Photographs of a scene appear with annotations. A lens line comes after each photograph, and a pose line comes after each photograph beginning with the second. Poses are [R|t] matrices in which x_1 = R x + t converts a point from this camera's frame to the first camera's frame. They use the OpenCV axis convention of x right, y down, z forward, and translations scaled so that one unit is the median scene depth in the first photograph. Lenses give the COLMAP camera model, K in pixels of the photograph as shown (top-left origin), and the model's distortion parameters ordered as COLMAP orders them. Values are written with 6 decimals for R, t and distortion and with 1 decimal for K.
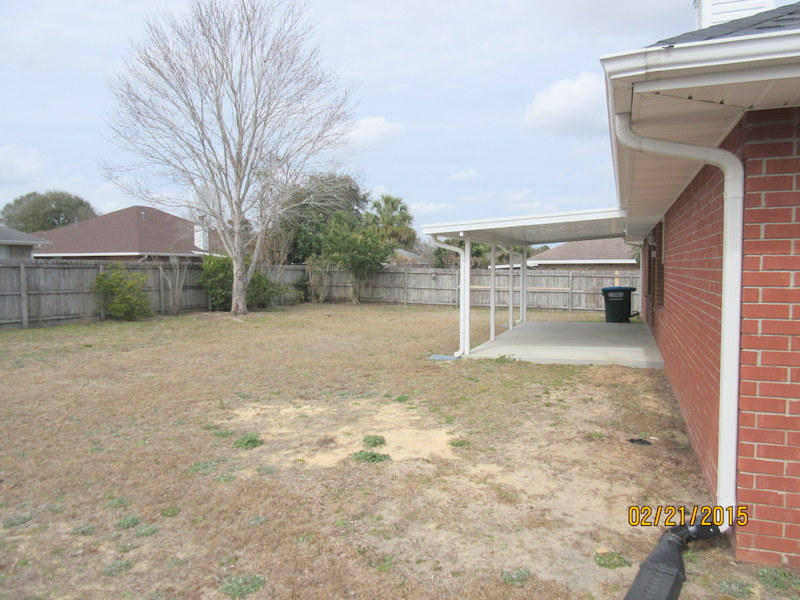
lens RADIAL K [[595.3, 0, 400.0], [0, 595.3, 300.0], [0, 0, 1]] dist [-0.006127, 0.000665]
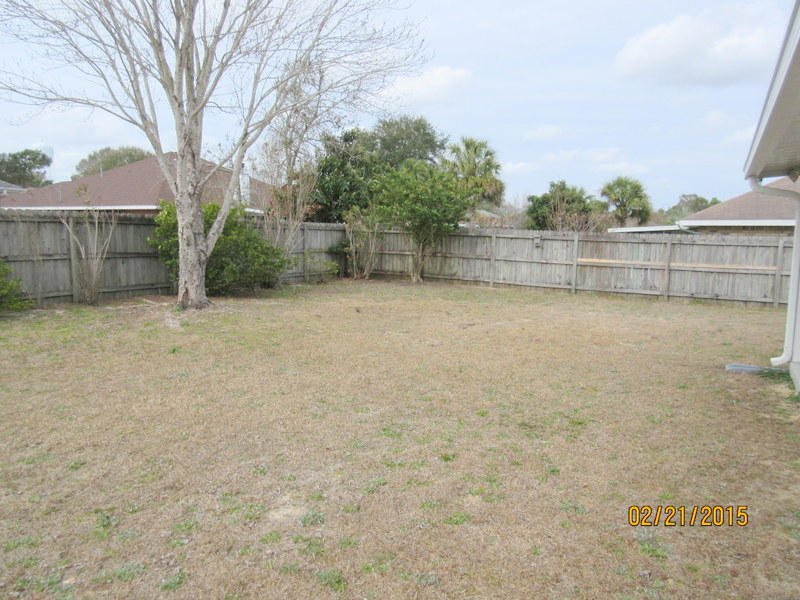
lens RADIAL K [[595.3, 0, 400.0], [0, 595.3, 300.0], [0, 0, 1]] dist [-0.006127, 0.000665]
pose [[0.990867, 0.029341, -0.131611, -0.003572], [-0.021018, 0.997717, 0.064184, -0.015488], [0.133194, -0.060831, 0.989221, 0.326235]]
